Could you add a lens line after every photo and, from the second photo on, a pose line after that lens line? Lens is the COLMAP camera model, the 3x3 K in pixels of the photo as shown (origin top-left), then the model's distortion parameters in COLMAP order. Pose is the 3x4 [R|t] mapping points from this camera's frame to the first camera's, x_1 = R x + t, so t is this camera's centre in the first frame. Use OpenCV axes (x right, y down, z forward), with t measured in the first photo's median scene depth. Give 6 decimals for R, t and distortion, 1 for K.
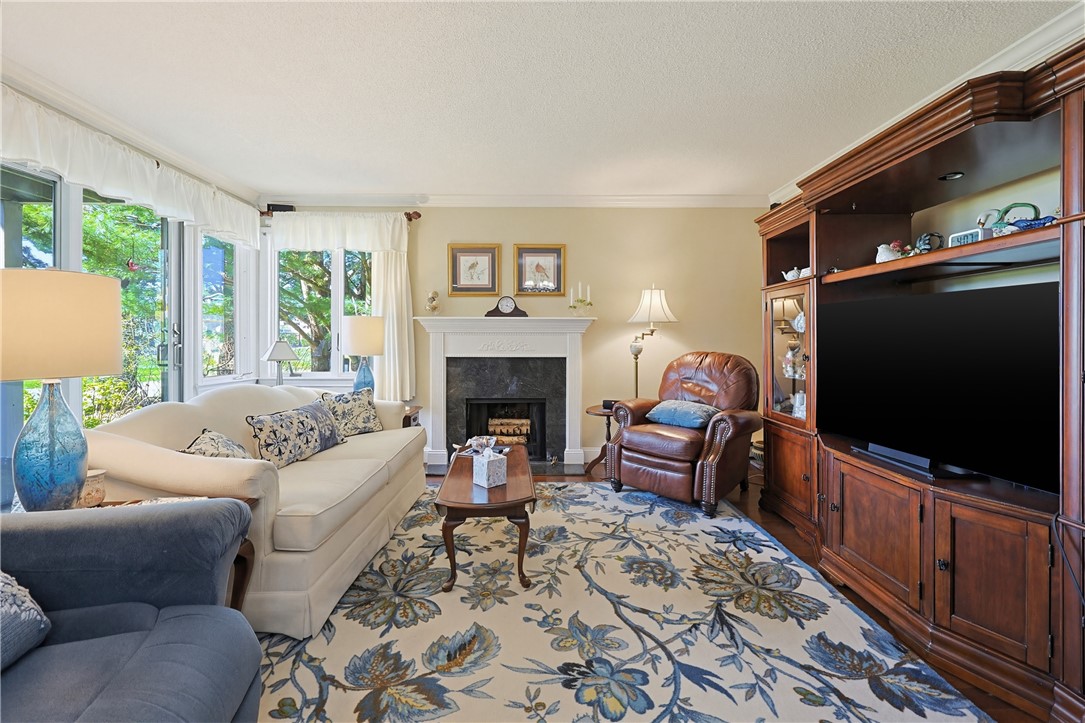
lens RADIAL K [[464.6, 0, 546.9], [0, 464.6, 340.0], [0, 0, 1]] dist [-0.003843, -0.000721]
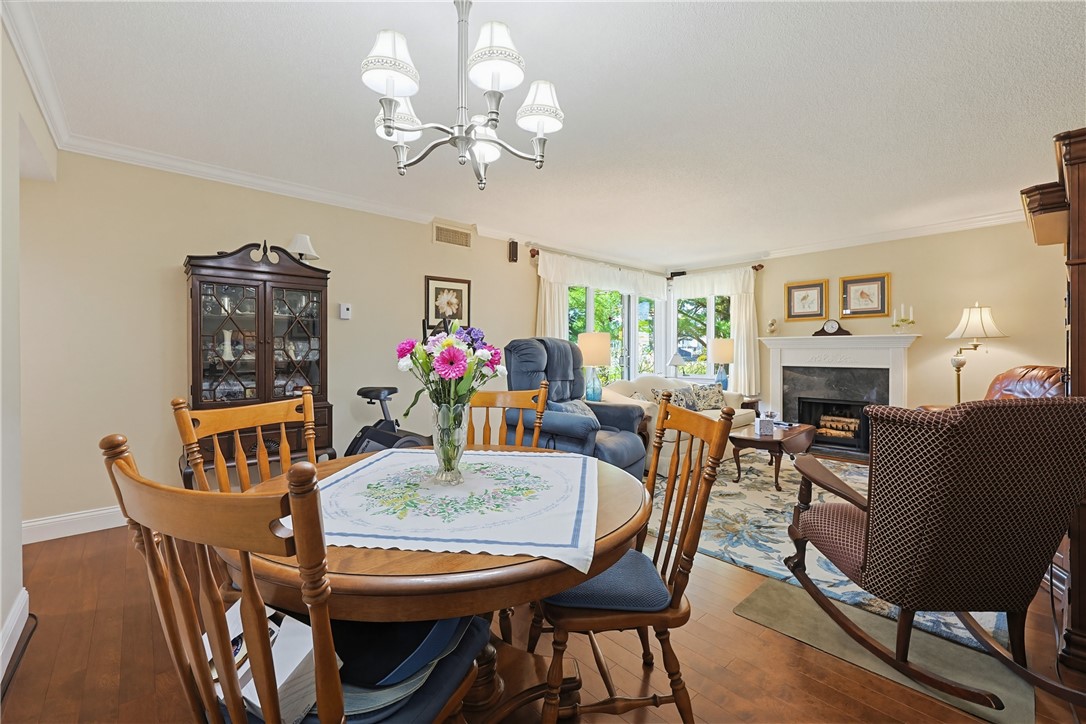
lens RADIAL K [[454.1, 0, 543.0], [0, 454.1, 362.0], [0, 0, 1]] dist [-0.000409, -0.000003]
pose [[0.648827, 0.015392, -0.760781, 0.431778], [-0.000295, 0.999800, 0.019976, -0.002325], [0.760936, -0.012736, 0.648702, -0.517719]]
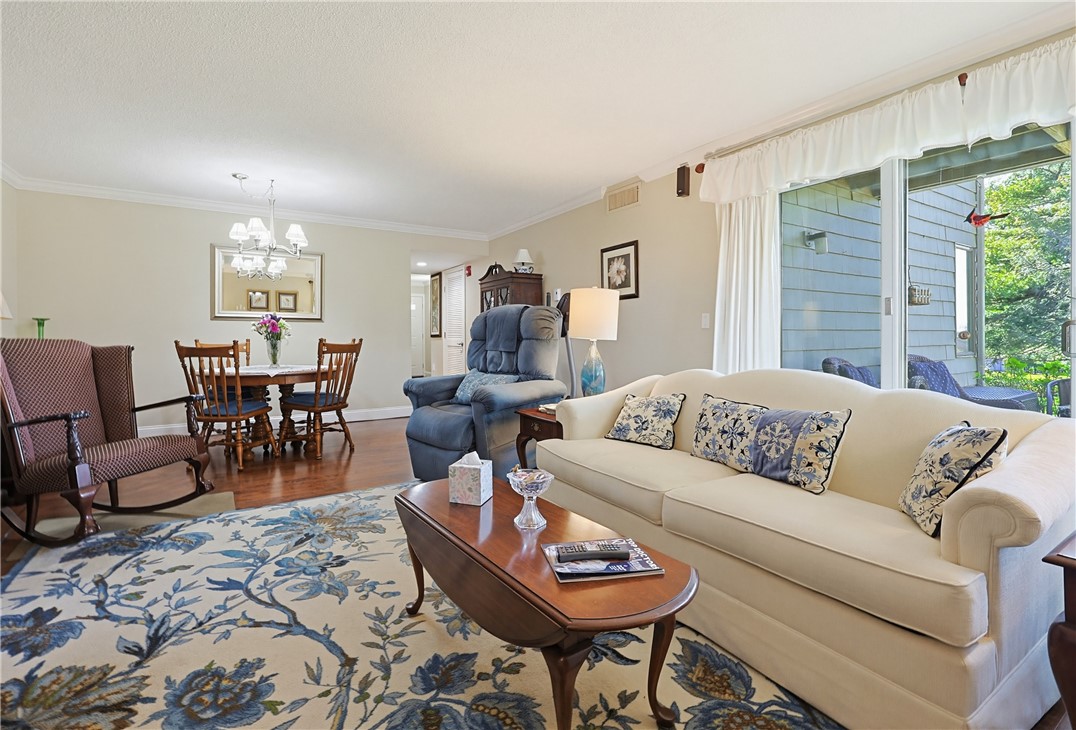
lens RADIAL K [[485.3, 0, 538.4], [0, 485.3, 335.8], [0, 0, 1]] dist [-0.000596, -0.000185]
pose [[-0.857160, 0.005118, -0.515025, 0.126276], [0.004403, 0.999987, 0.002609, 0.025268], [0.515032, -0.000031, -0.857171, 1.148715]]
